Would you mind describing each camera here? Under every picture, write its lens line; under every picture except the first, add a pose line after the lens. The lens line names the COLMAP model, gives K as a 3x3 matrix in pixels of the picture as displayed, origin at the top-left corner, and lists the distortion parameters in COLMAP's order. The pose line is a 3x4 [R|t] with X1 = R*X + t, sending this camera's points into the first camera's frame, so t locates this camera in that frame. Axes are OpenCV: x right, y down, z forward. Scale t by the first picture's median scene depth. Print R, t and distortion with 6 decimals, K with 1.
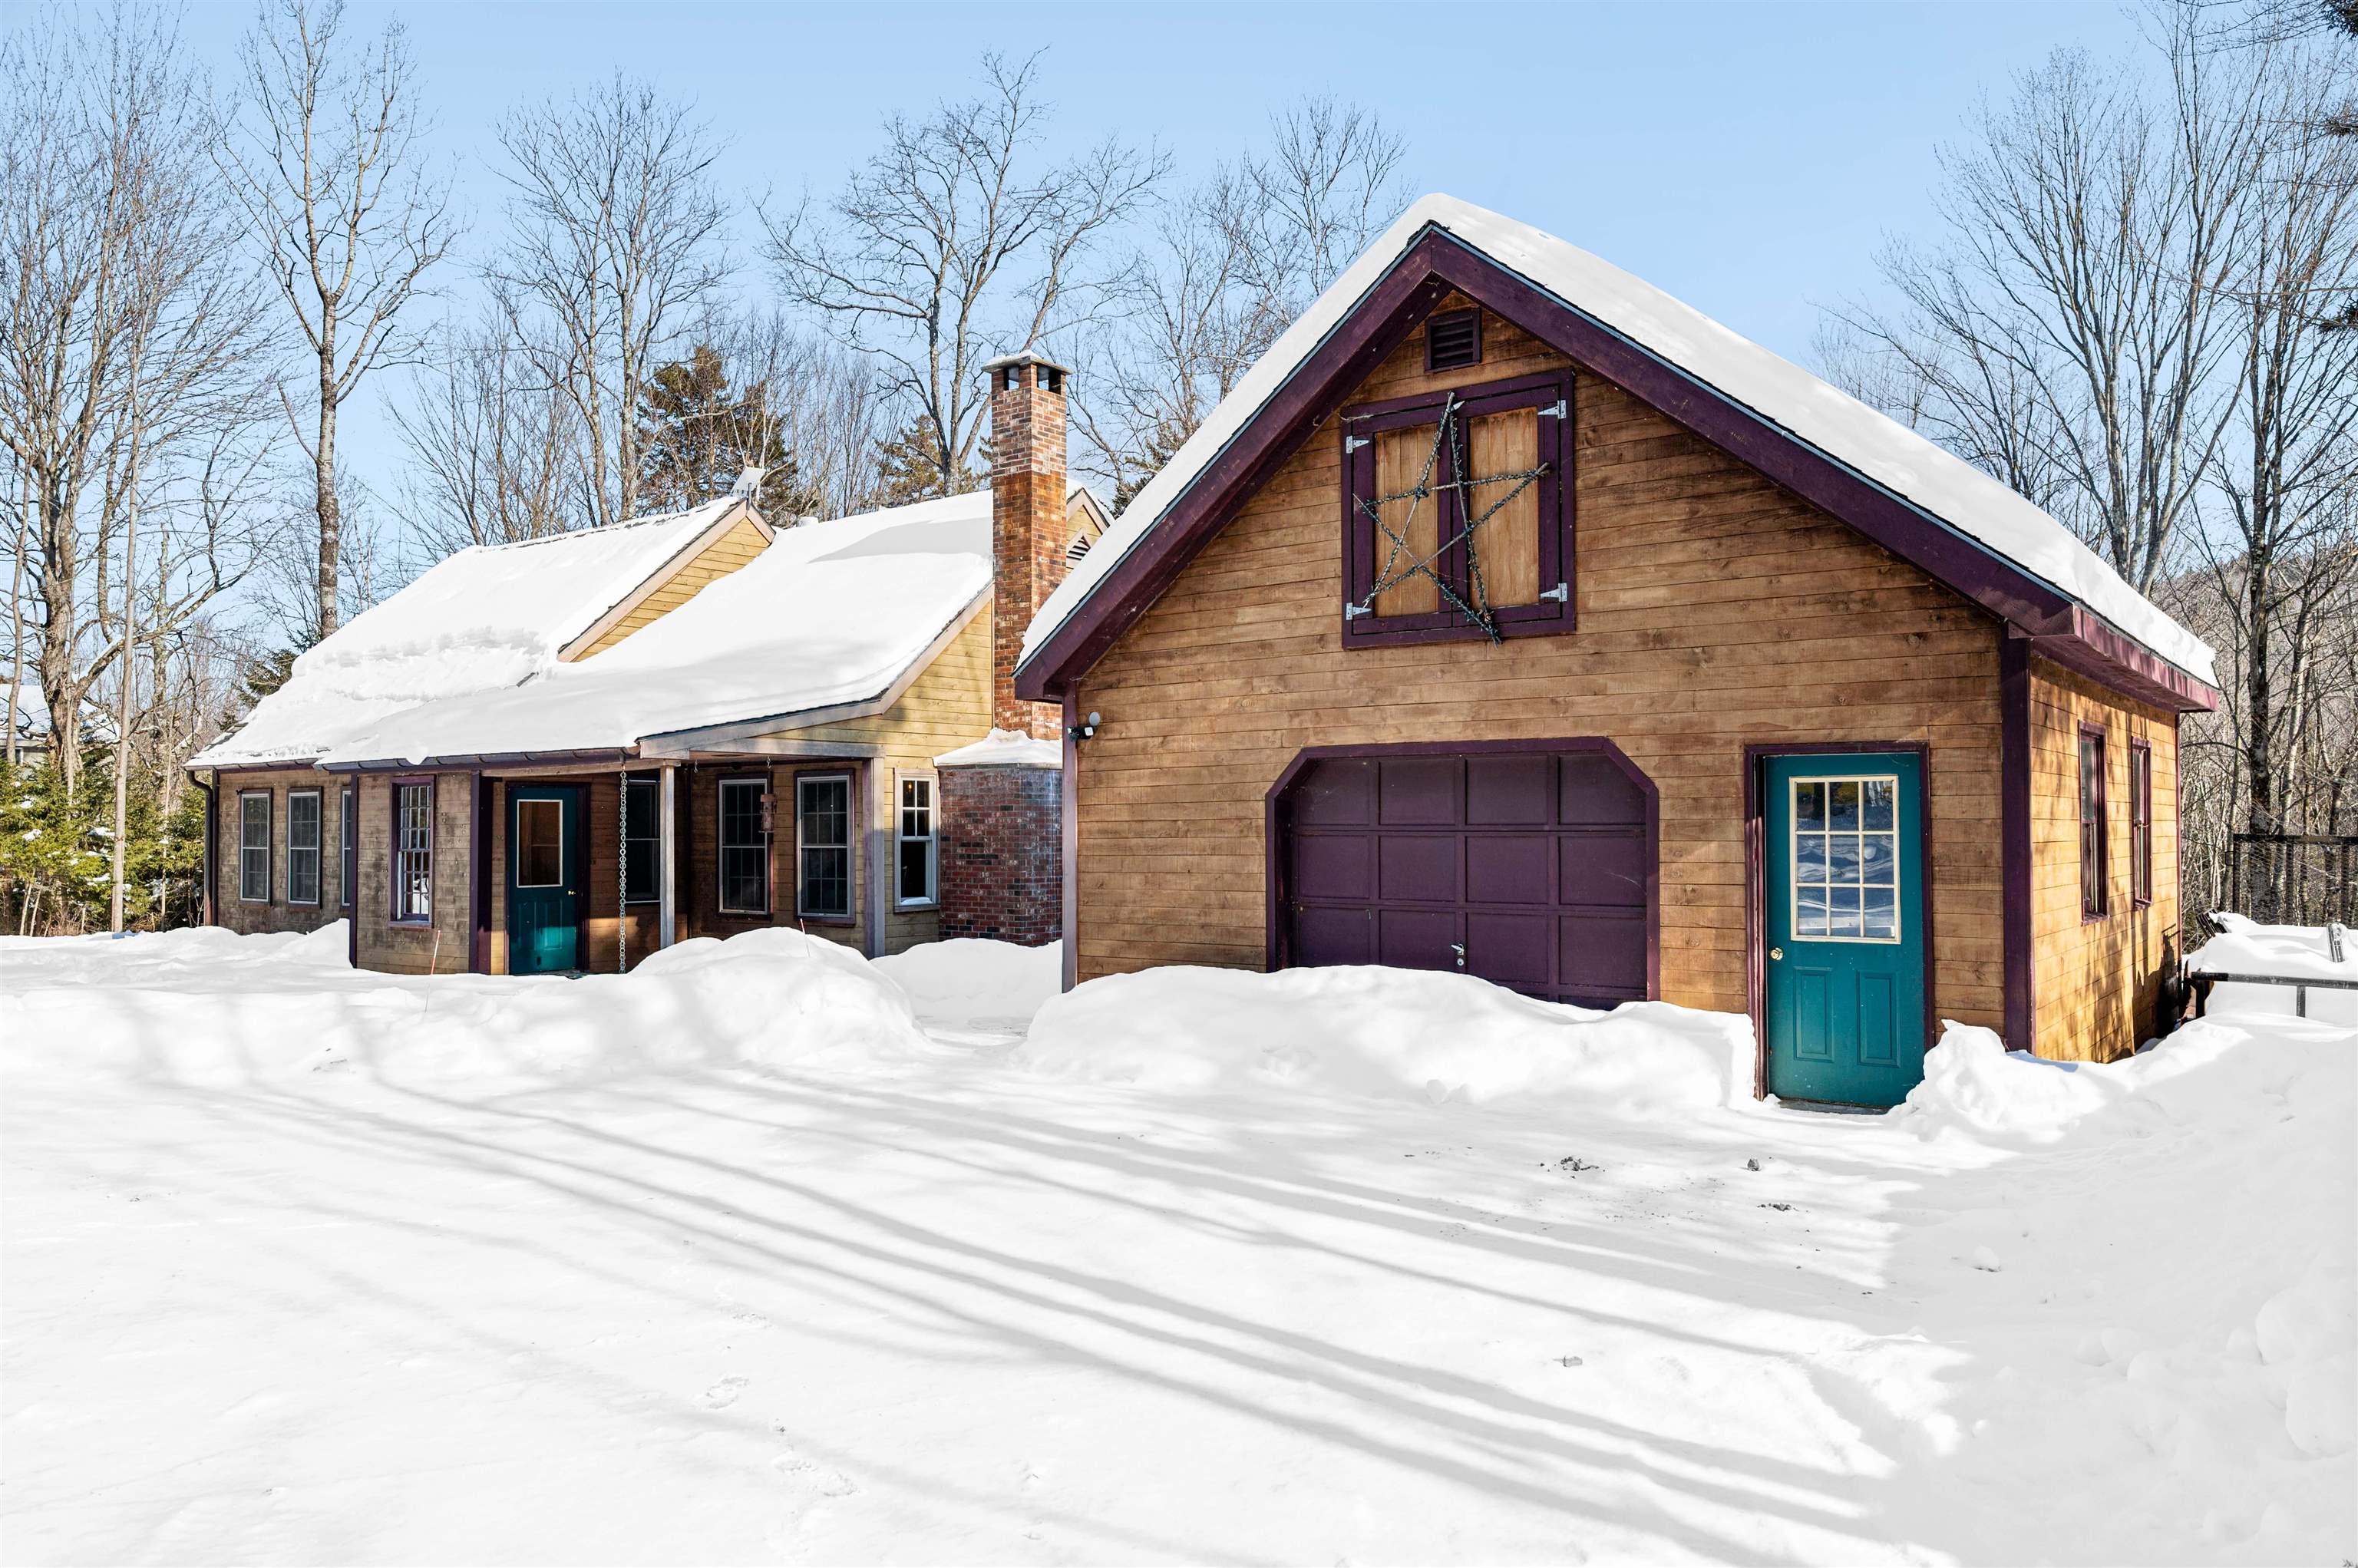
lens RADIAL K [[1632.8, 0, 1179.0], [0, 1632.8, 784.0], [0, 0, 1]] dist [0.000669, -0.002837]
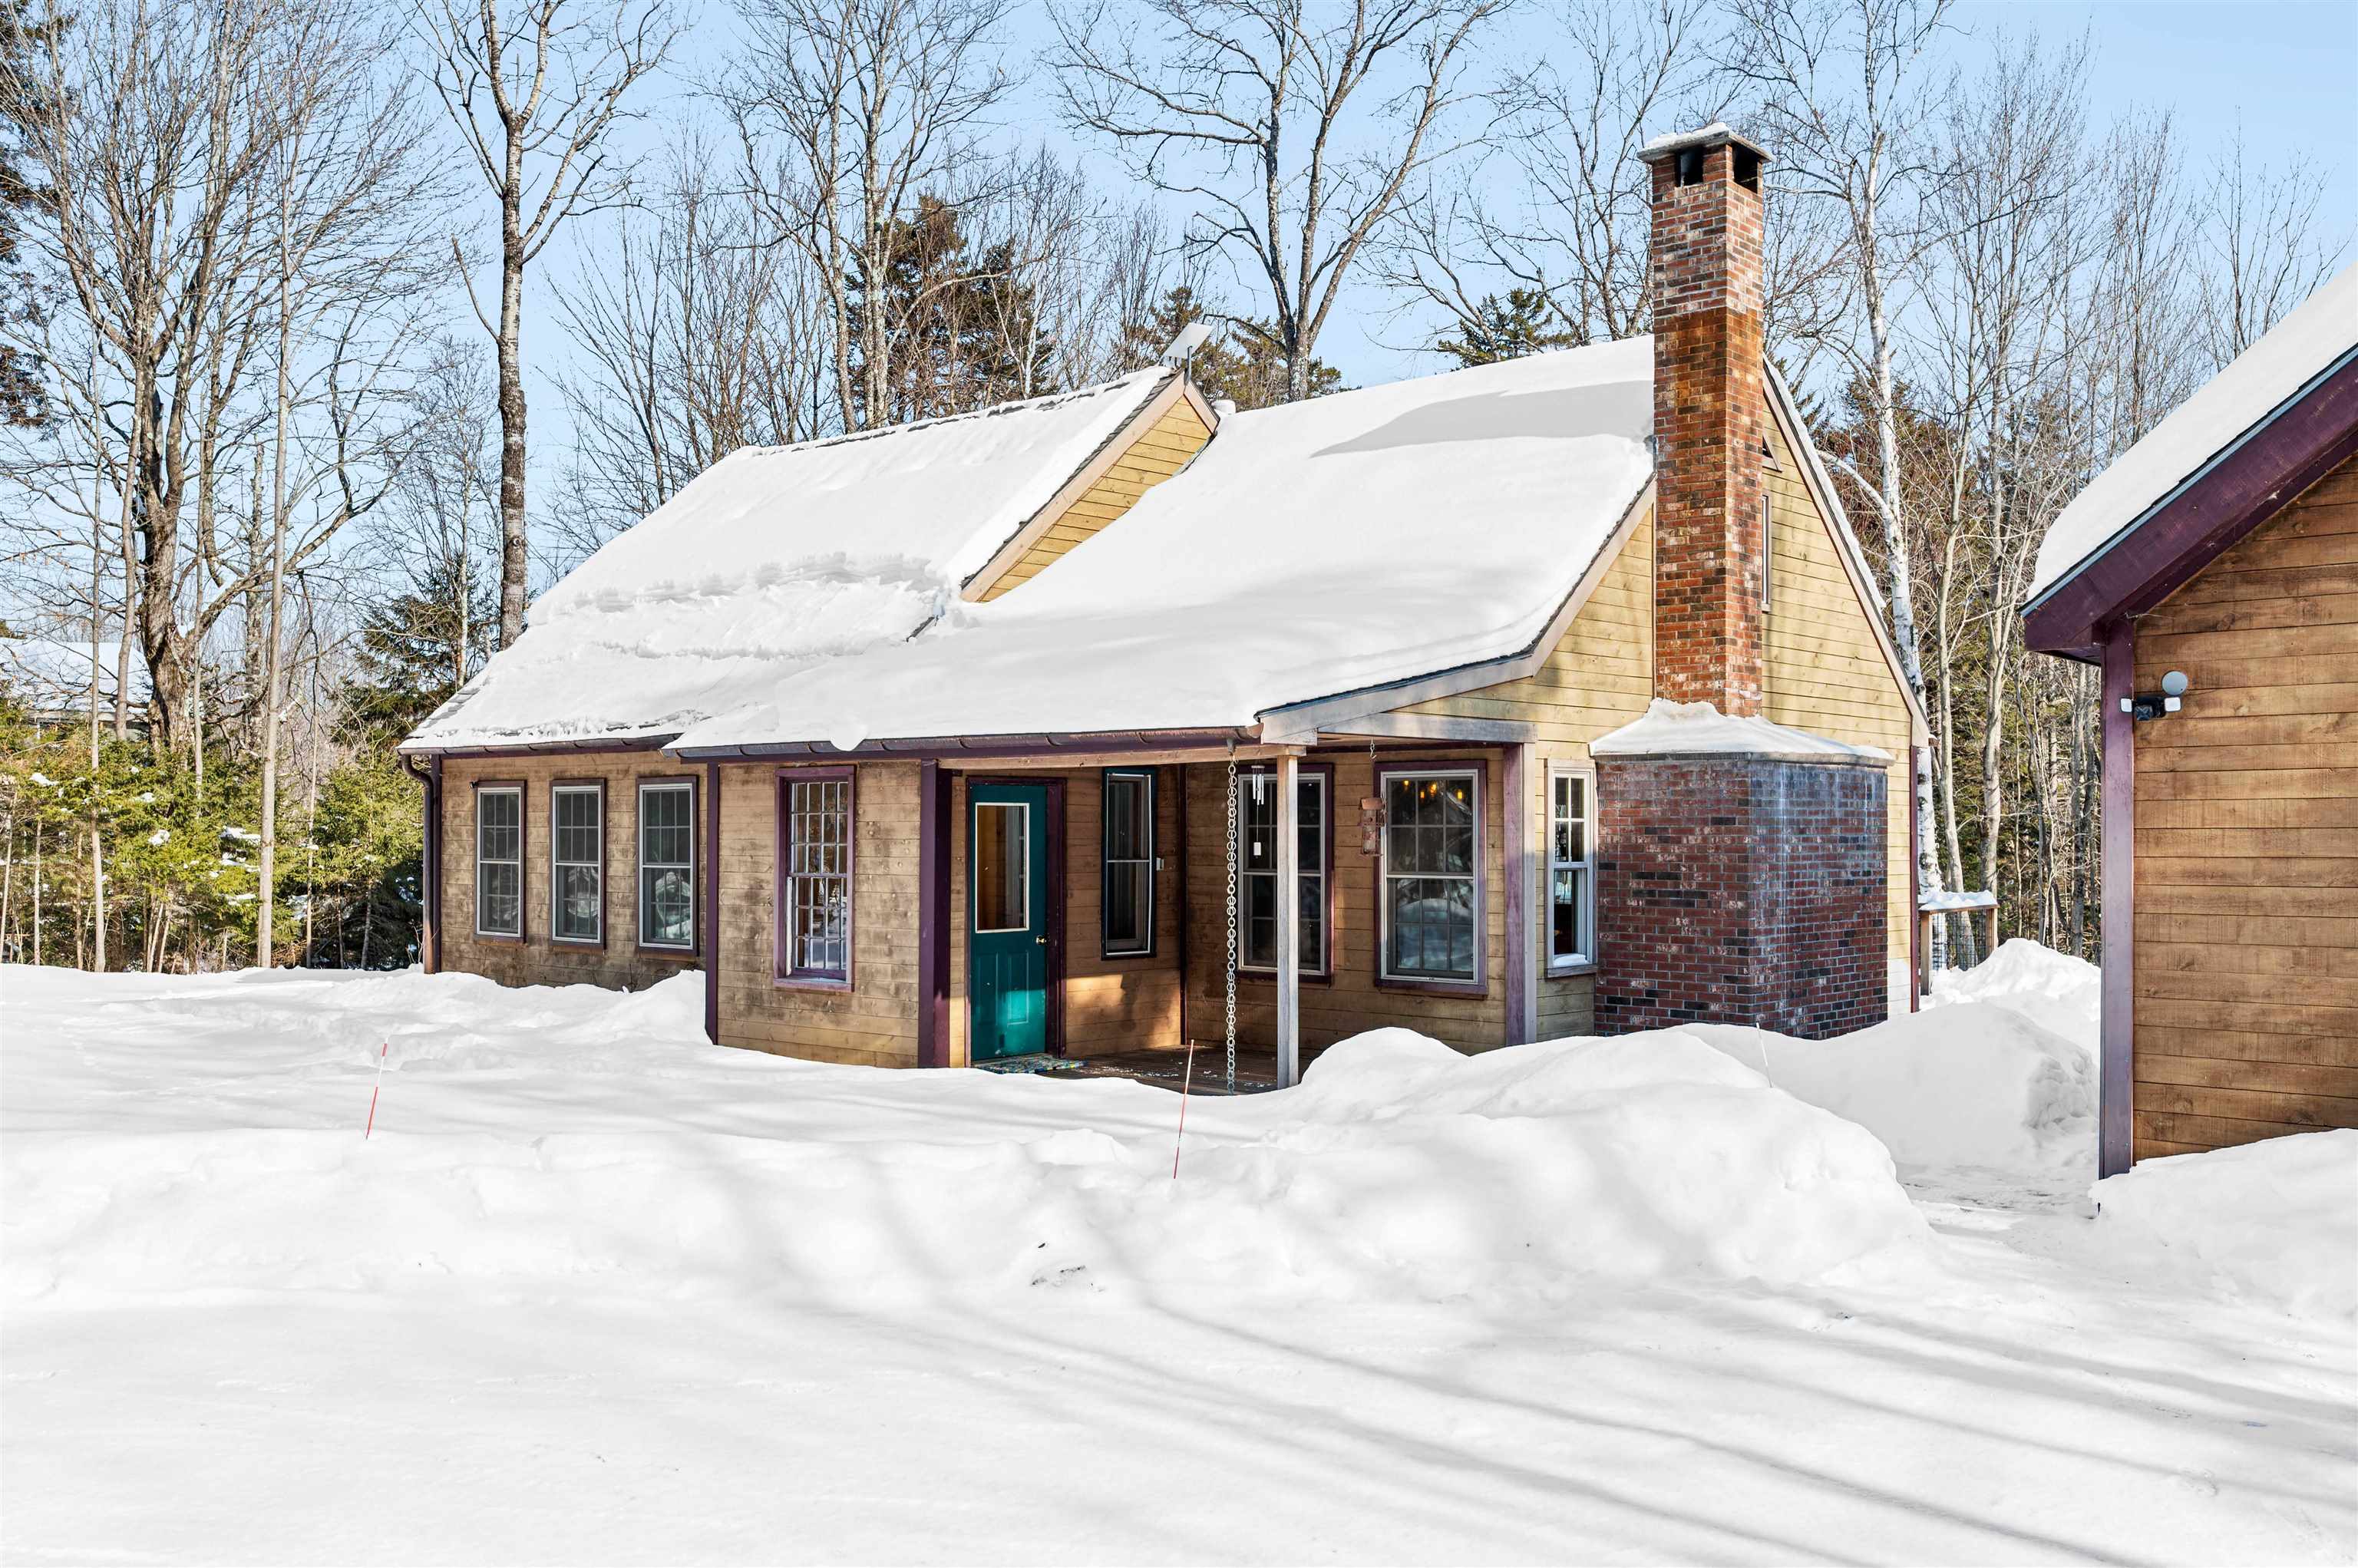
lens RADIAL K [[2026.3, 0, 1178.9], [0, 2026.3, 805.0], [0, 0, 1]] dist [-0.001147, -0.004945]
pose [[0.996620, 0.006636, -0.081877, -0.239964], [-0.005187, 0.999826, 0.017904, -0.004728], [0.081982, -0.017419, 0.996482, 0.163623]]
